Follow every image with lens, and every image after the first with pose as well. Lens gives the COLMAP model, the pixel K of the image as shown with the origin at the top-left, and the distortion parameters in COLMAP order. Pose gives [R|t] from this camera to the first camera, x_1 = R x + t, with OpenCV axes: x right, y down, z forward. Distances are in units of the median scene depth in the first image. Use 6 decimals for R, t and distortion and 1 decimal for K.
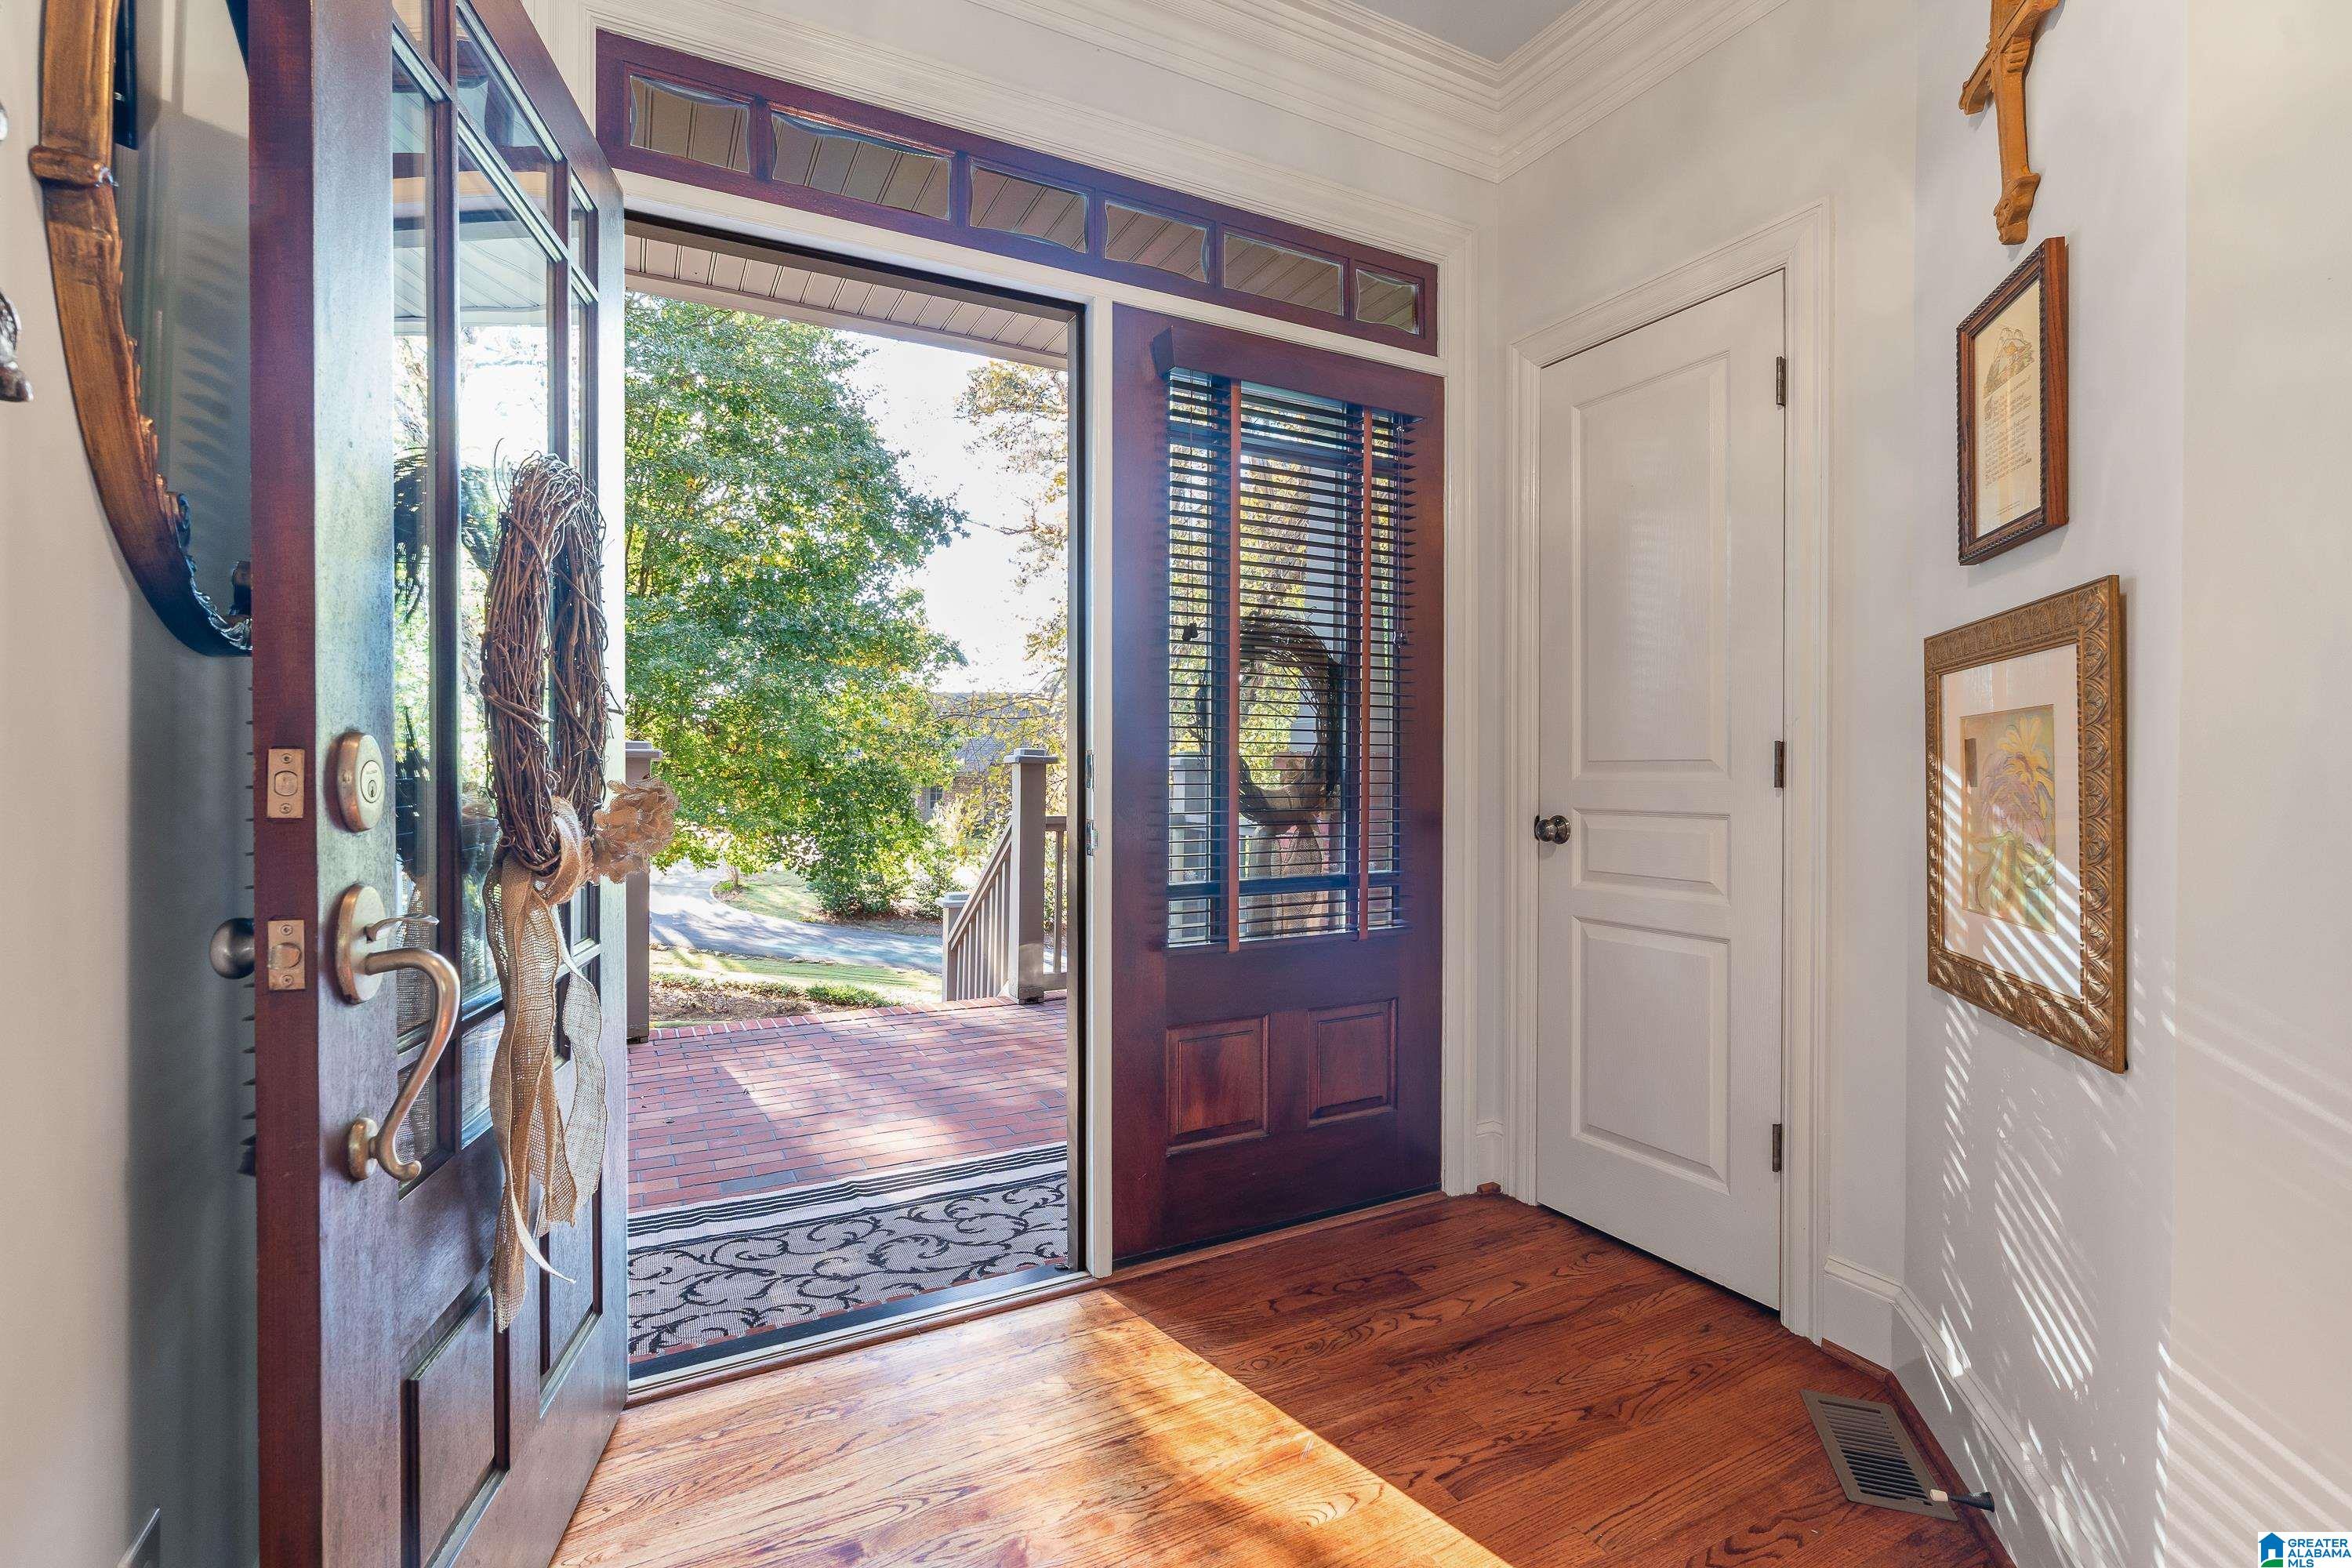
lens RADIAL K [[1073.3, 0, 1182.1], [0, 1073.3, 773.8], [0, 0, 1]] dist [-0.001317, -0.000084]
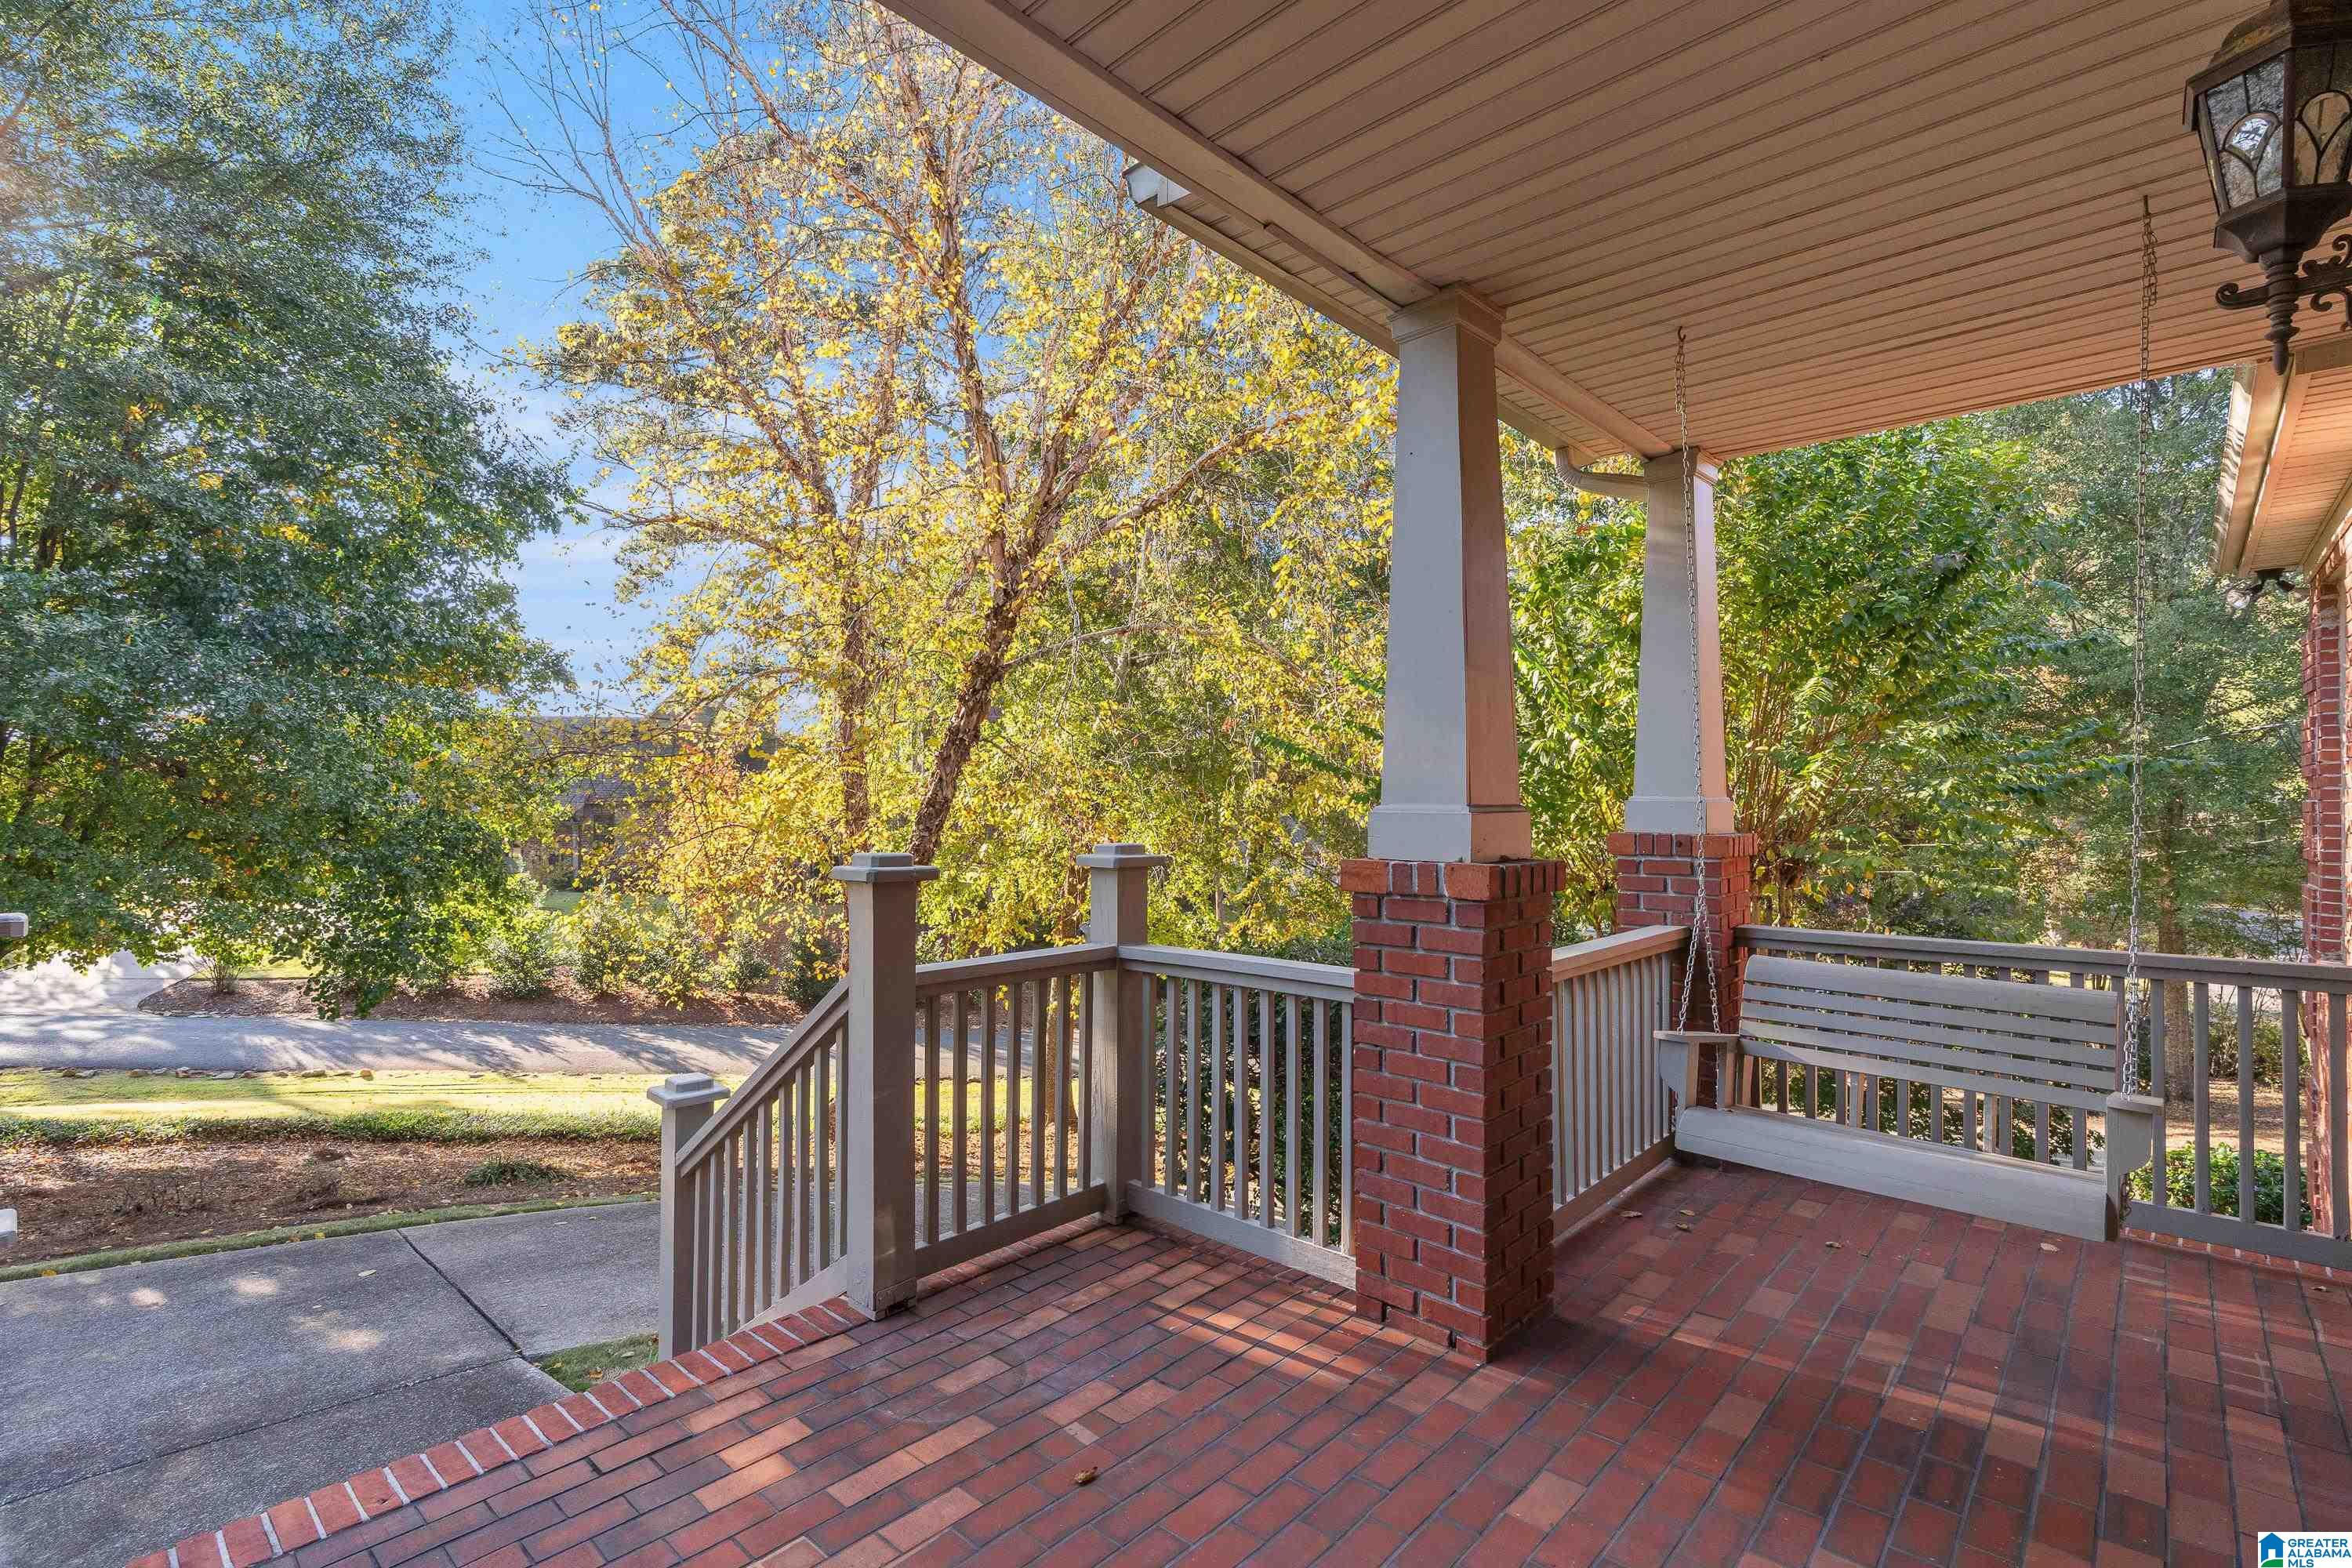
lens RADIAL K [[1073.3, 0, 1174.9], [0, 1073.3, 783.8], [0, 0, 1]] dist [-0.001317, -0.000084]
pose [[0.942215, -0.006909, 0.334938, -0.056886], [0.011494, 0.999865, -0.011708, -0.016698], [-0.334812, 0.014881, 0.942167, 0.125360]]
